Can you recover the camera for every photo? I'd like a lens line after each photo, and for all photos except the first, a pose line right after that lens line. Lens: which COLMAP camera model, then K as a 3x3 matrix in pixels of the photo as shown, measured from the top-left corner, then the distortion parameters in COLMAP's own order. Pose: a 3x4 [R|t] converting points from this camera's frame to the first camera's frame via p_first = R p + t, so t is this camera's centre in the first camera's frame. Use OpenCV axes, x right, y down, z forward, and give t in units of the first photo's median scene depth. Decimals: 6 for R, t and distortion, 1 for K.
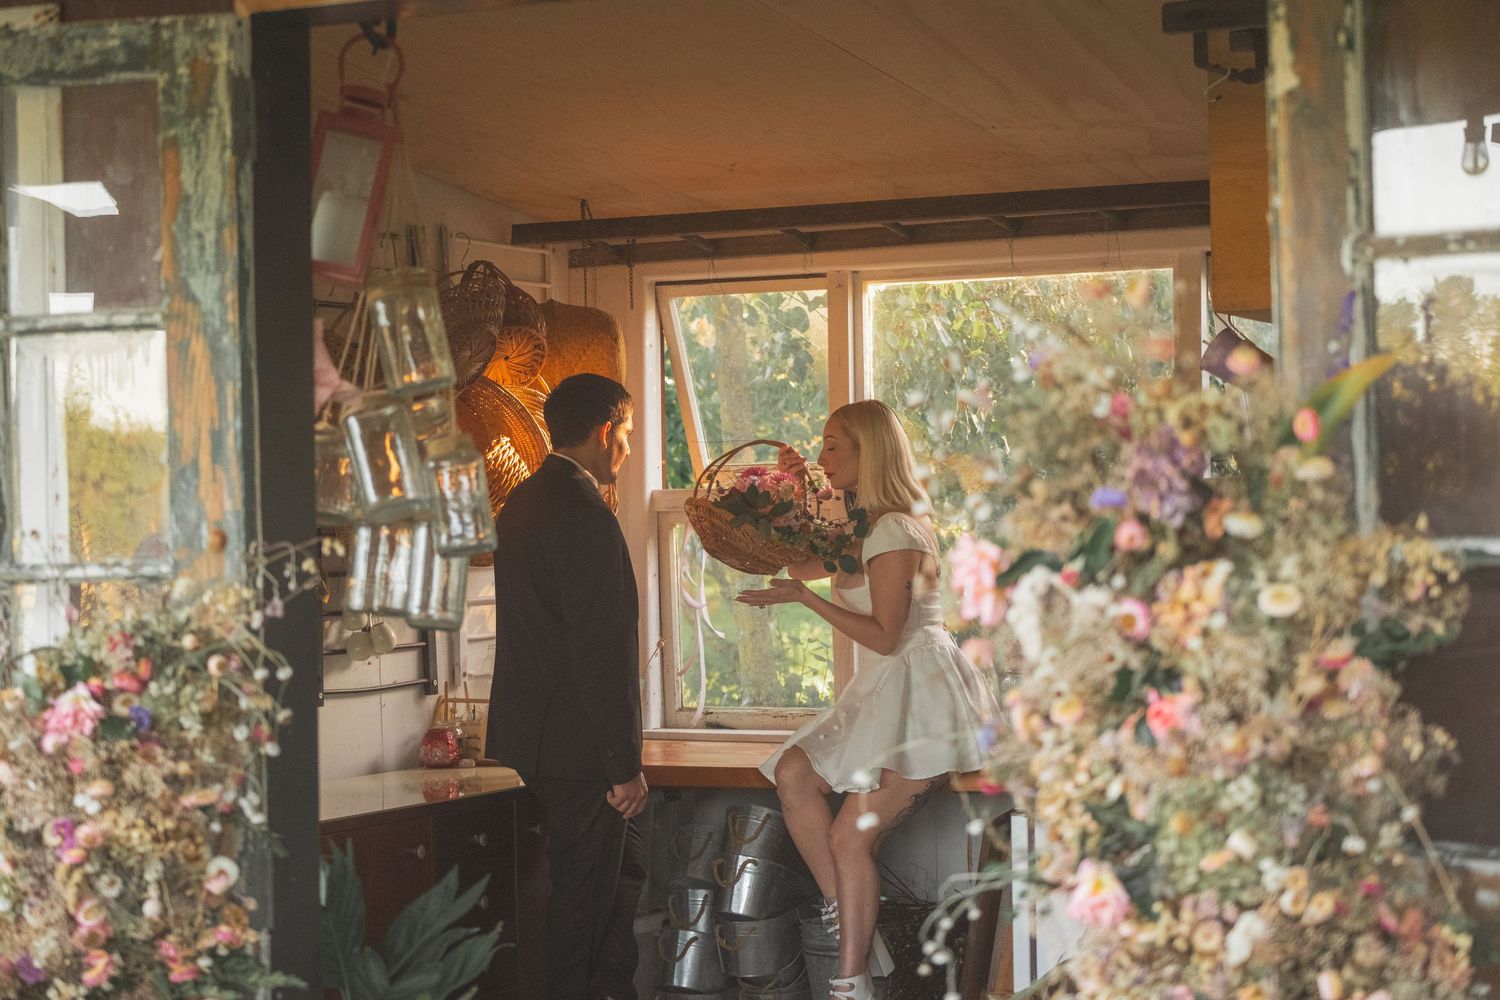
lens RADIAL K [[3143.8, 0, 749.0], [0, 3143.8, 499.6], [0, 0, 1]] dist [0.011902, 0.000000]
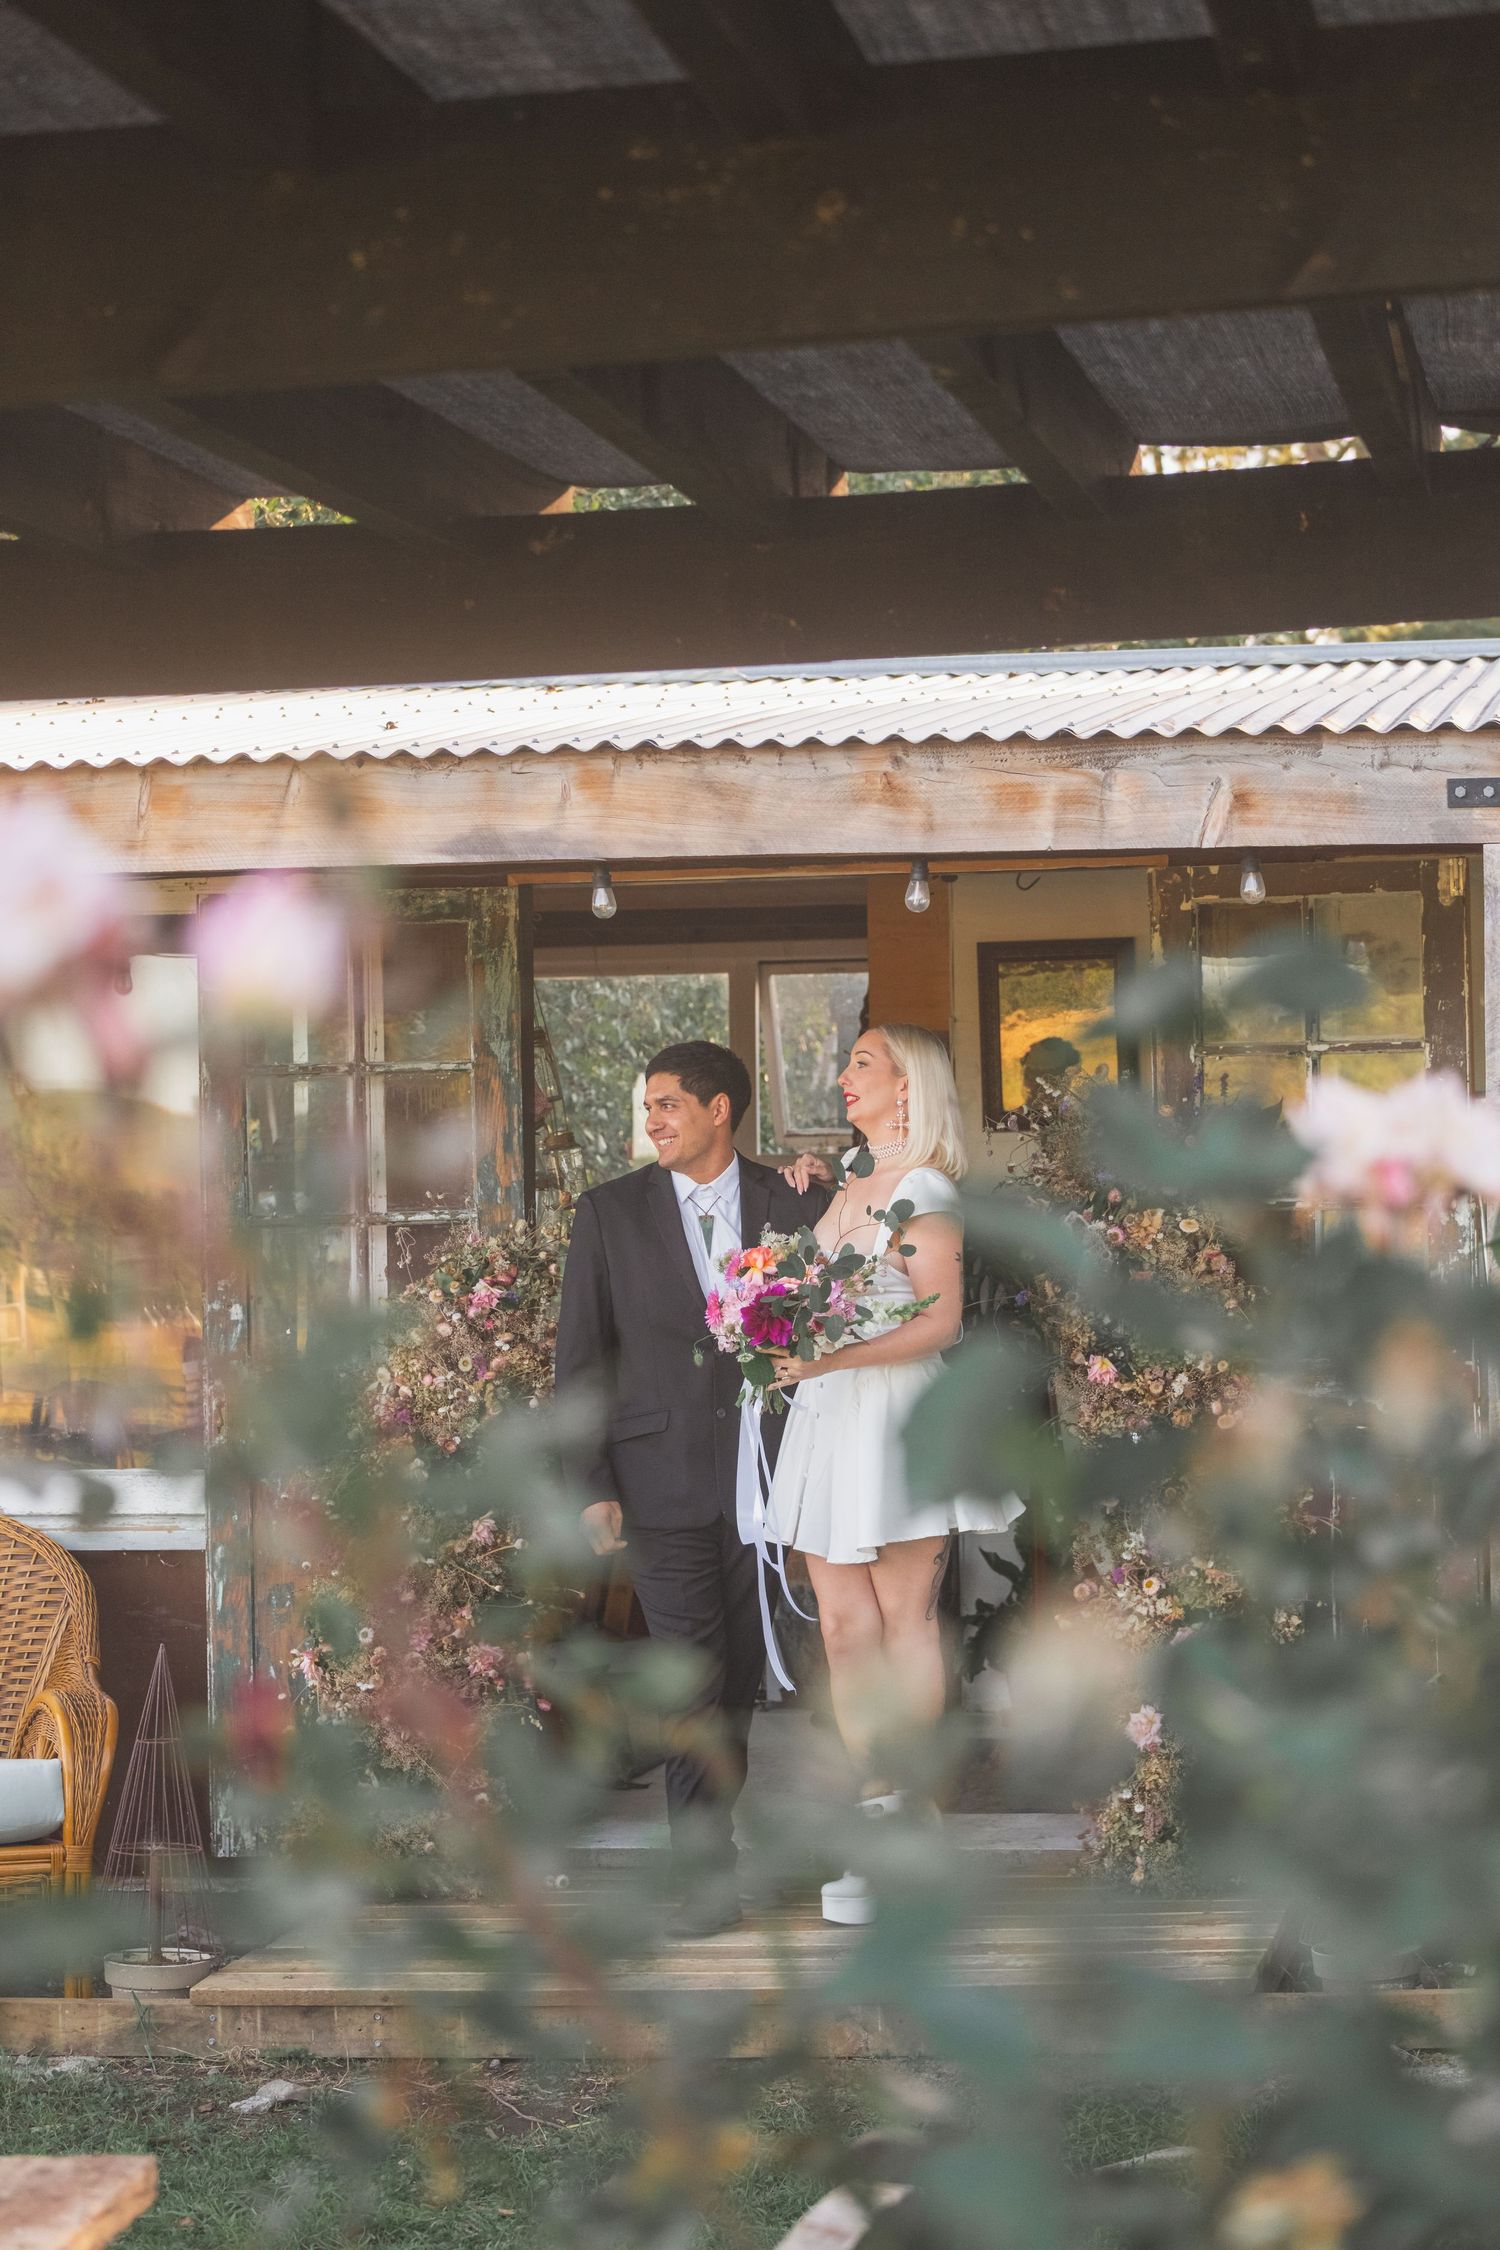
lens RADIAL K [[5045.3, 0, 750.5], [0, 5045.3, 1126.2], [0, 0, 1]] dist [-0.031548, 0.000000]
pose [[0.956421, 0.007830, 0.291888, -0.904609], [-0.005420, 0.999944, -0.009064, -0.002199], [-0.291942, 0.007087, 0.956410, -1.764206]]
